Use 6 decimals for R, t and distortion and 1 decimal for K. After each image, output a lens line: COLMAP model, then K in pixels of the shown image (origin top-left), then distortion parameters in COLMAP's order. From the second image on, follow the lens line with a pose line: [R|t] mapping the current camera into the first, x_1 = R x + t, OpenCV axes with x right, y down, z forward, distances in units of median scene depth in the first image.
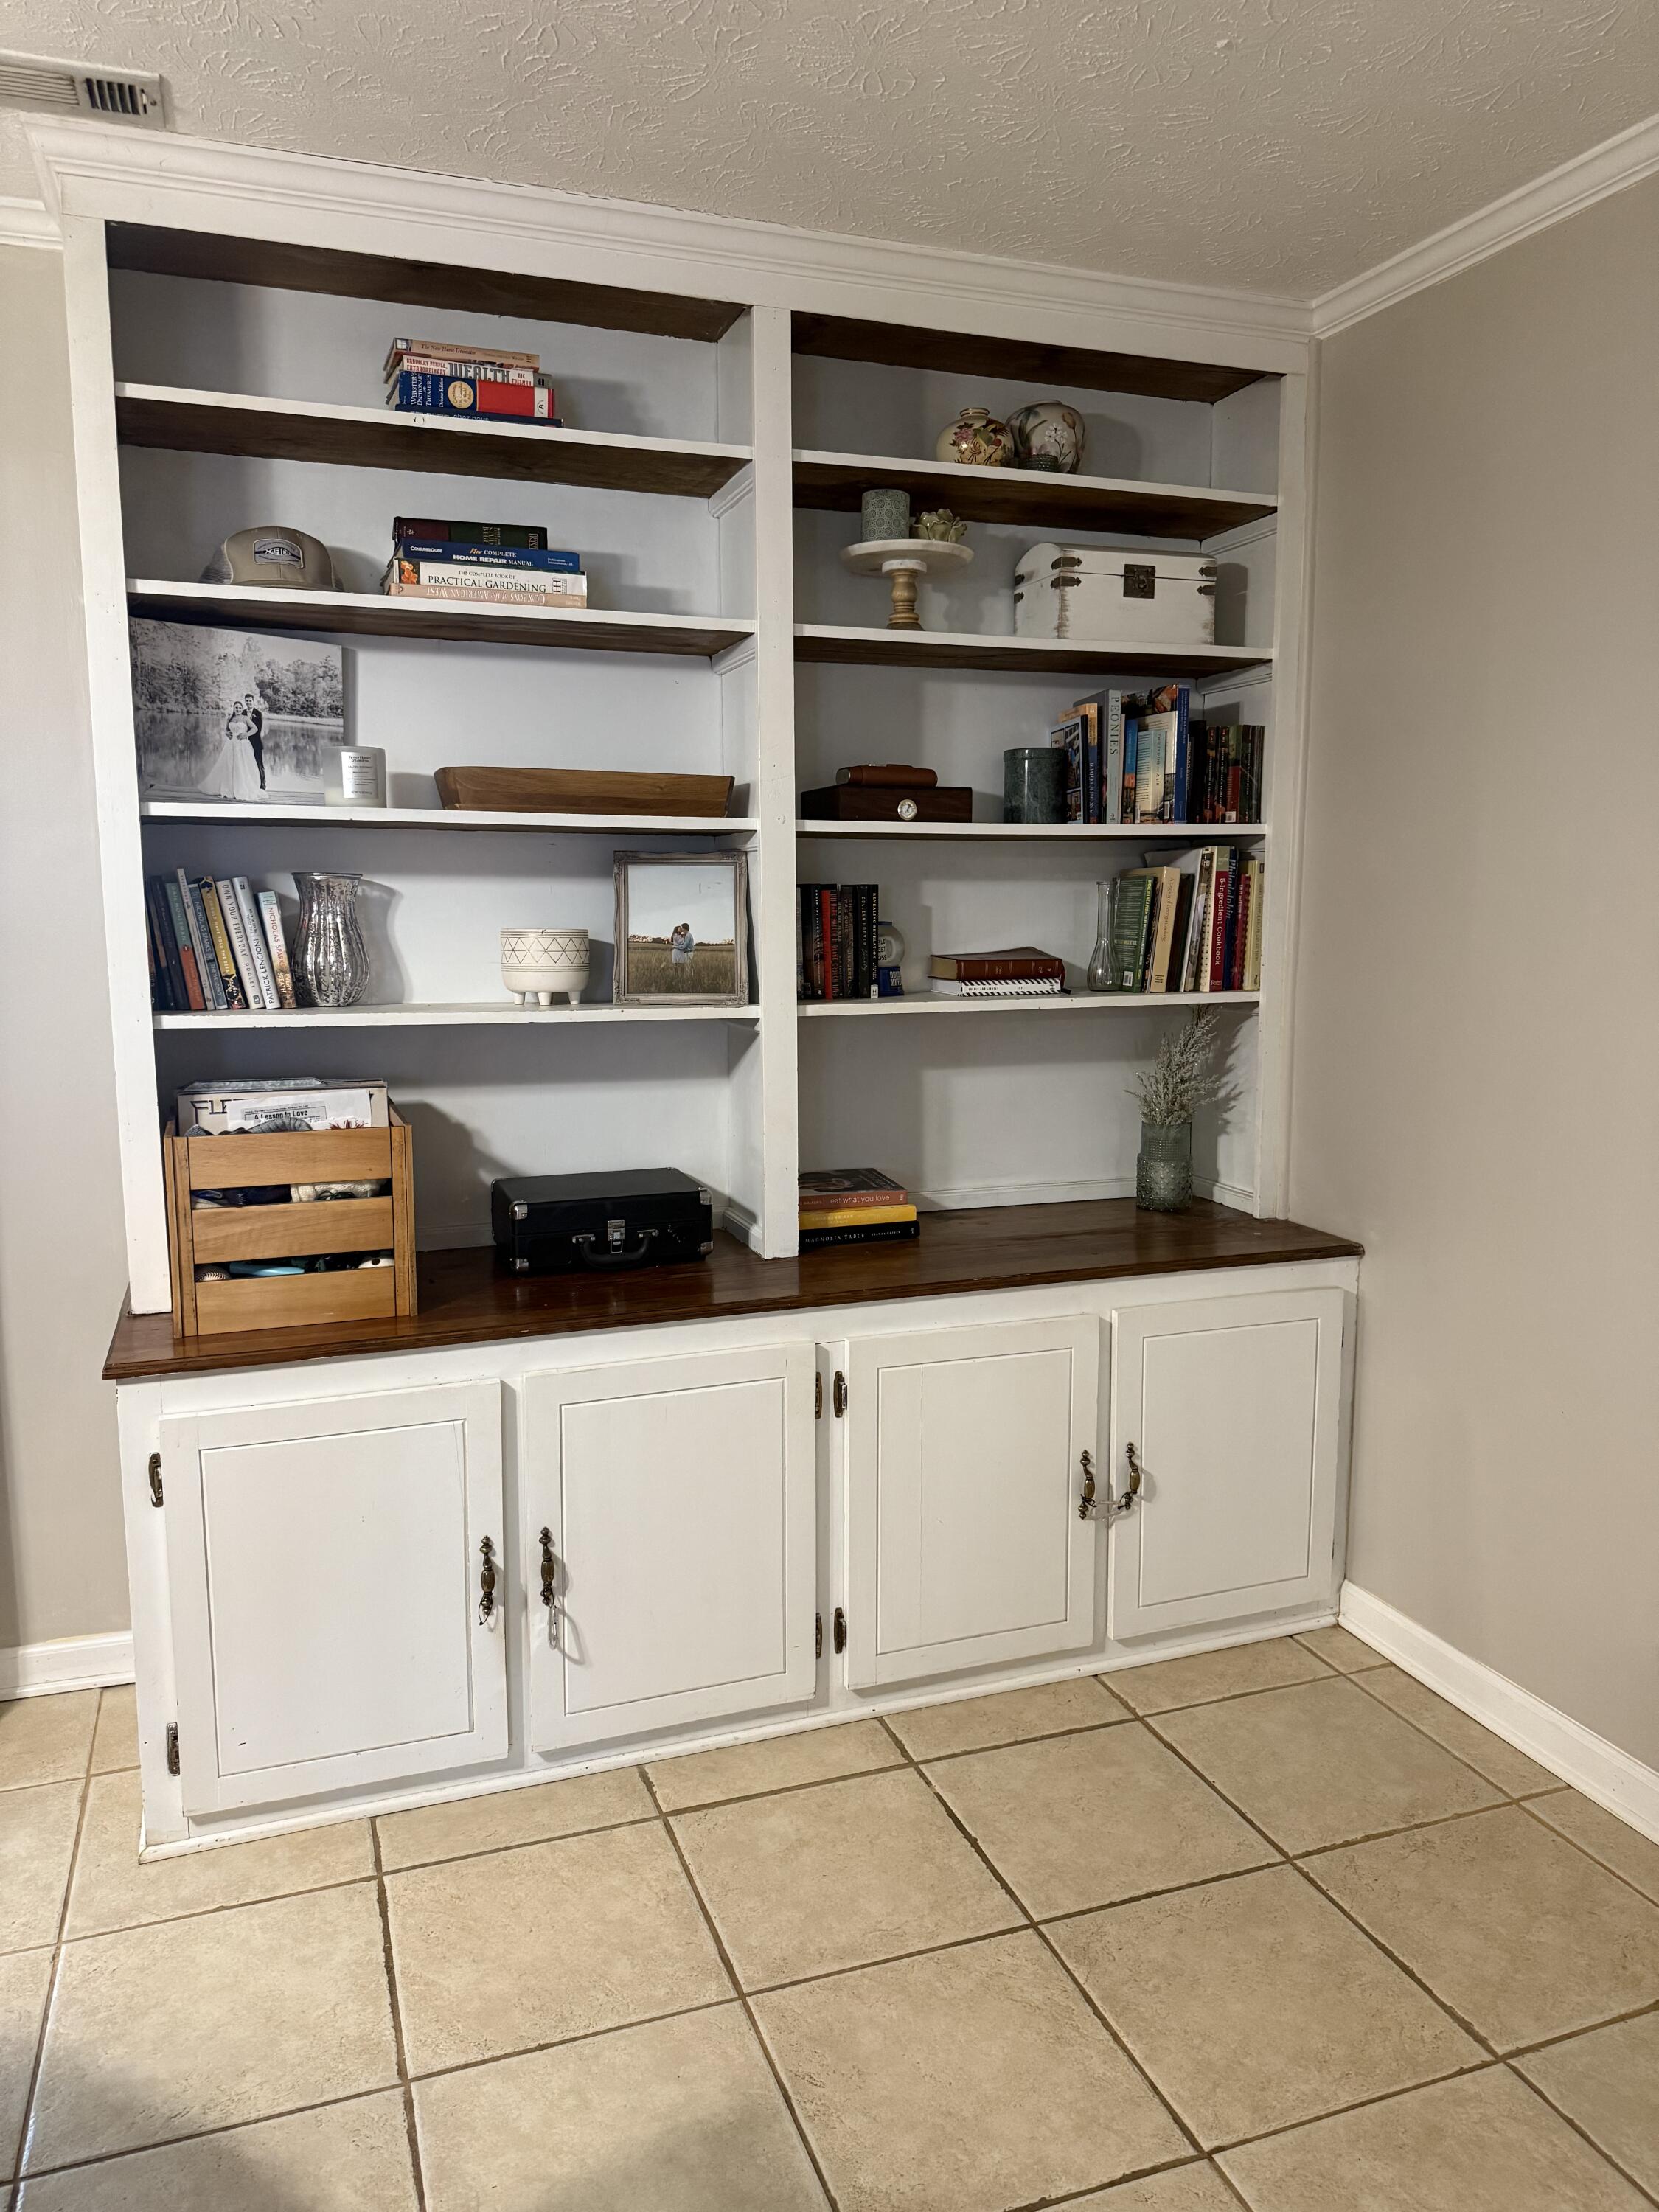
lens RADIAL K [[1564.2, 0, 829.5], [0, 1564.2, 1106.0], [0, 0, 1]] dist [0.058308, -0.062203]
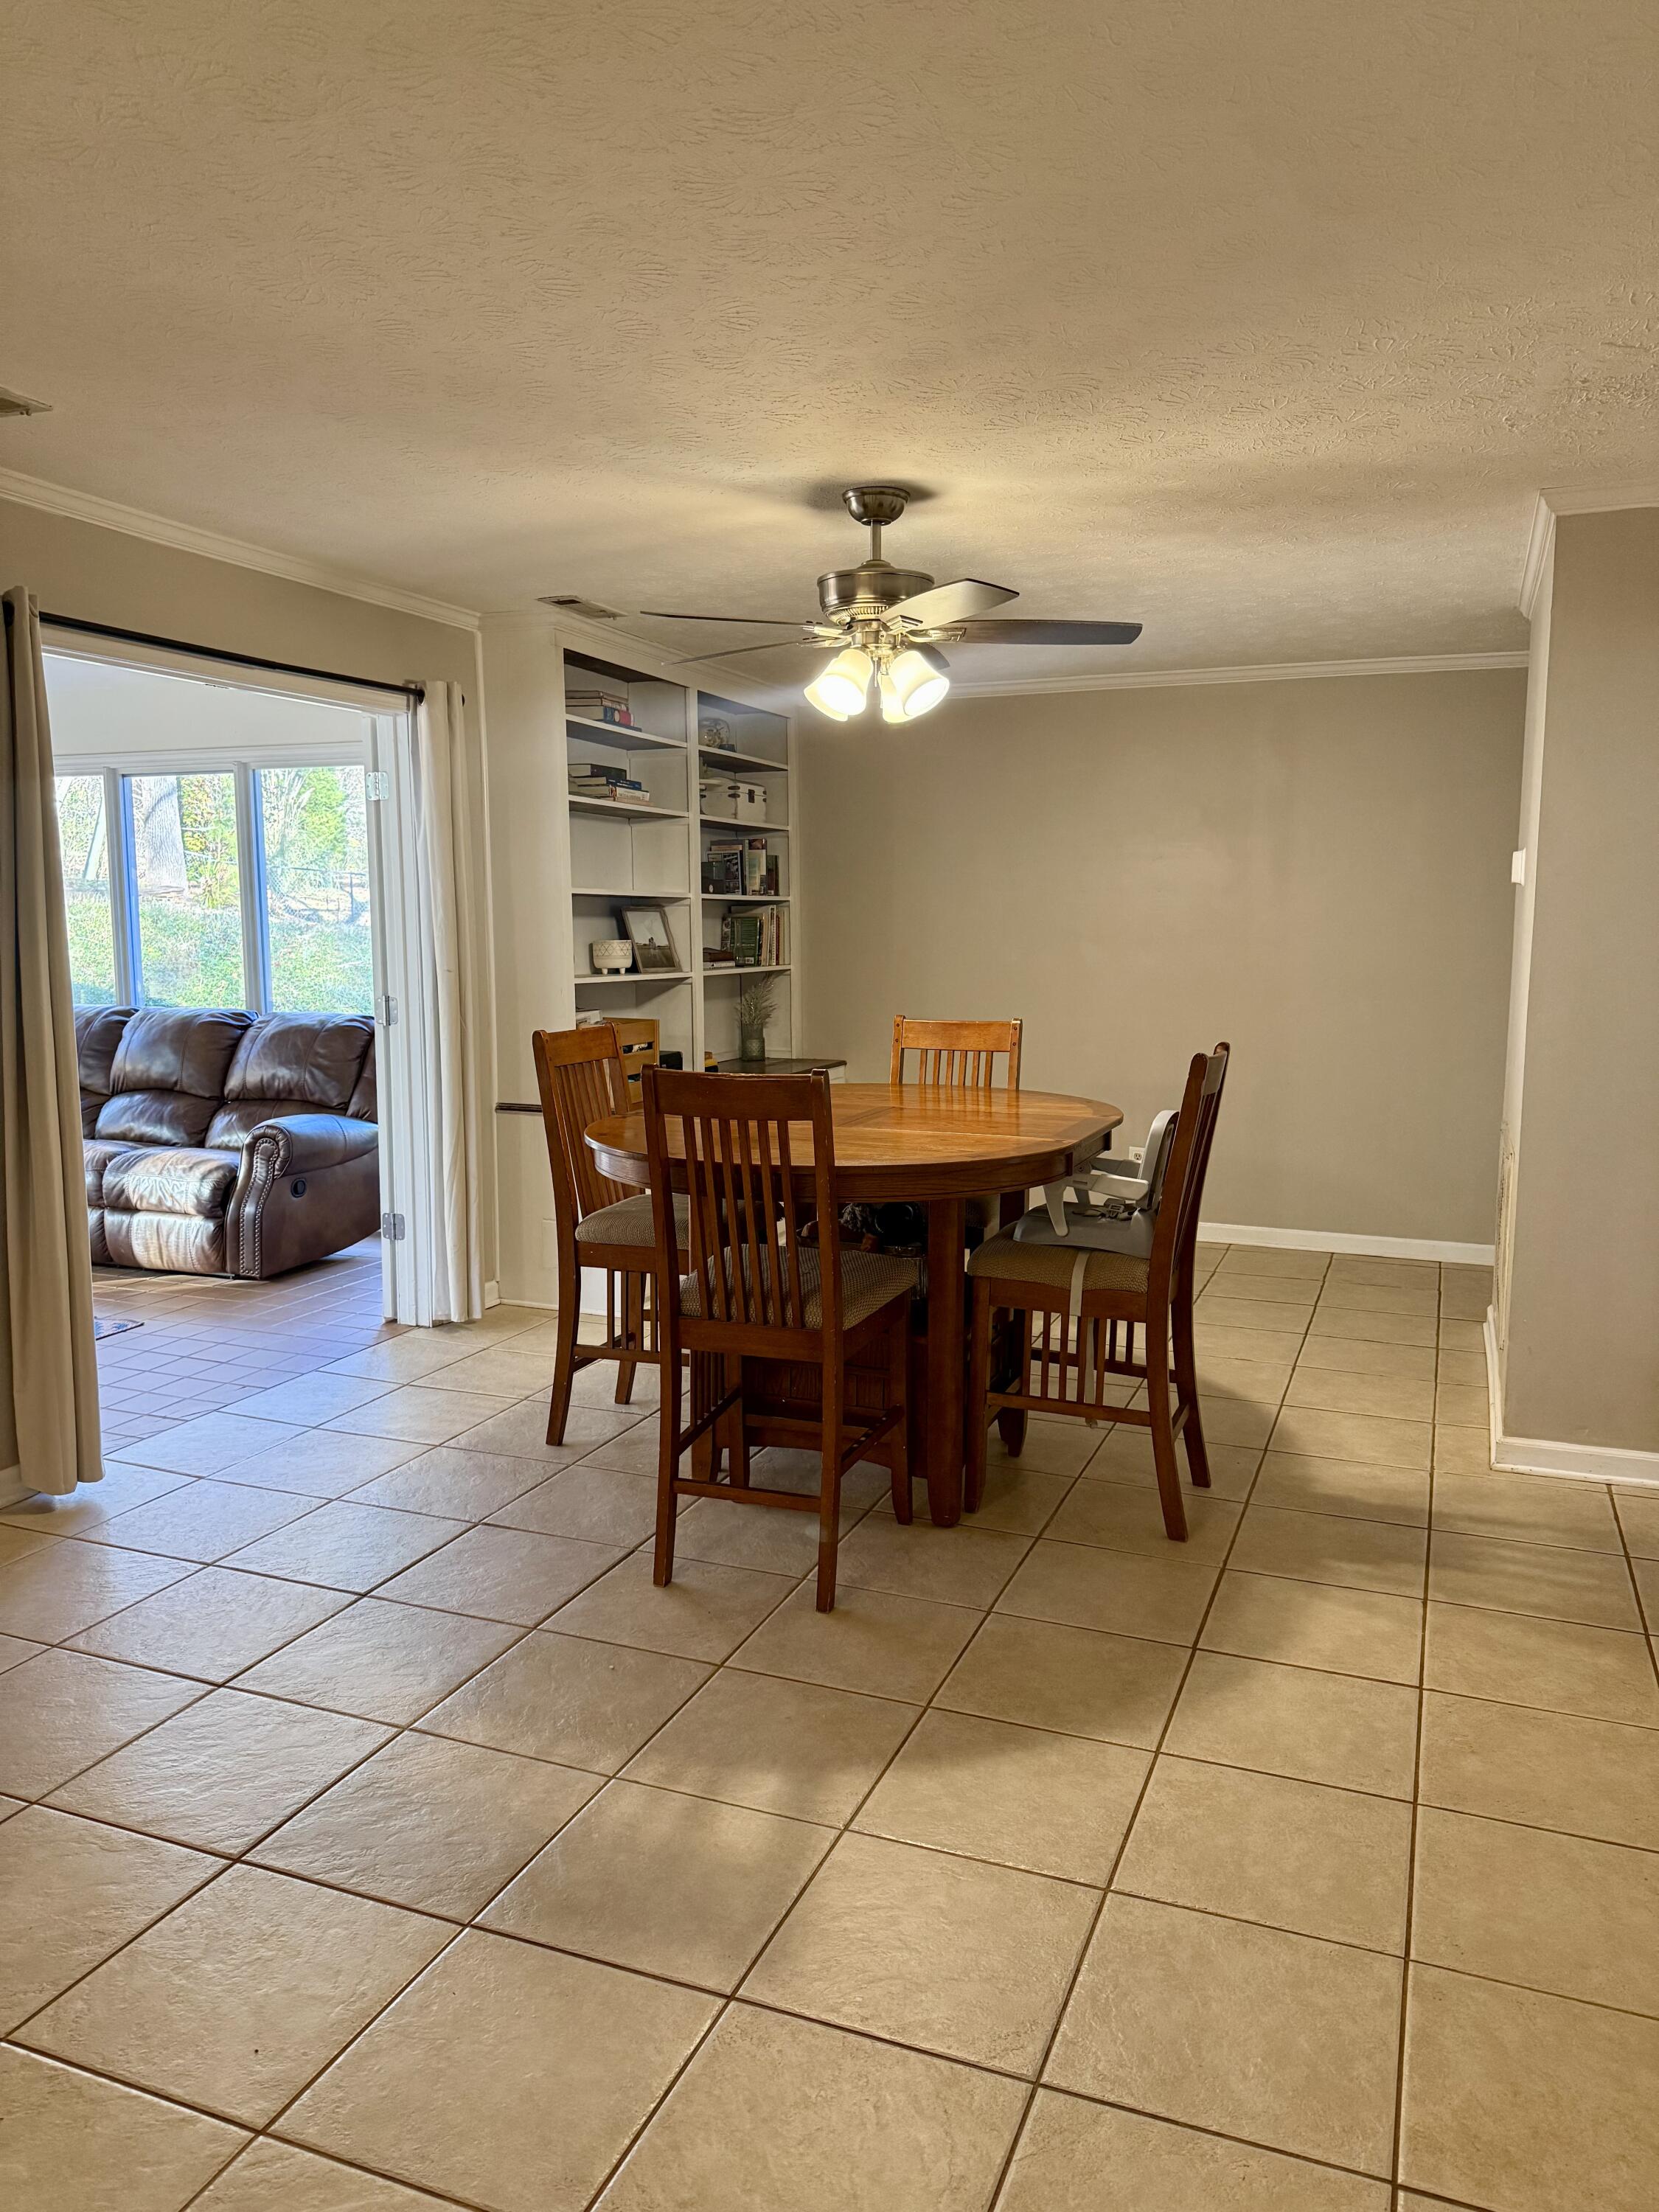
lens RADIAL K [[1564.2, 0, 829.5], [0, 1564.2, 1106.0], [0, 0, 1]] dist [0.058308, -0.062203]
pose [[0.659459, -0.086922, 0.746698, -1.653181], [0.100462, 0.994573, 0.027052, 0.092738], [-0.744997, 0.057175, 0.664613, -0.702369]]
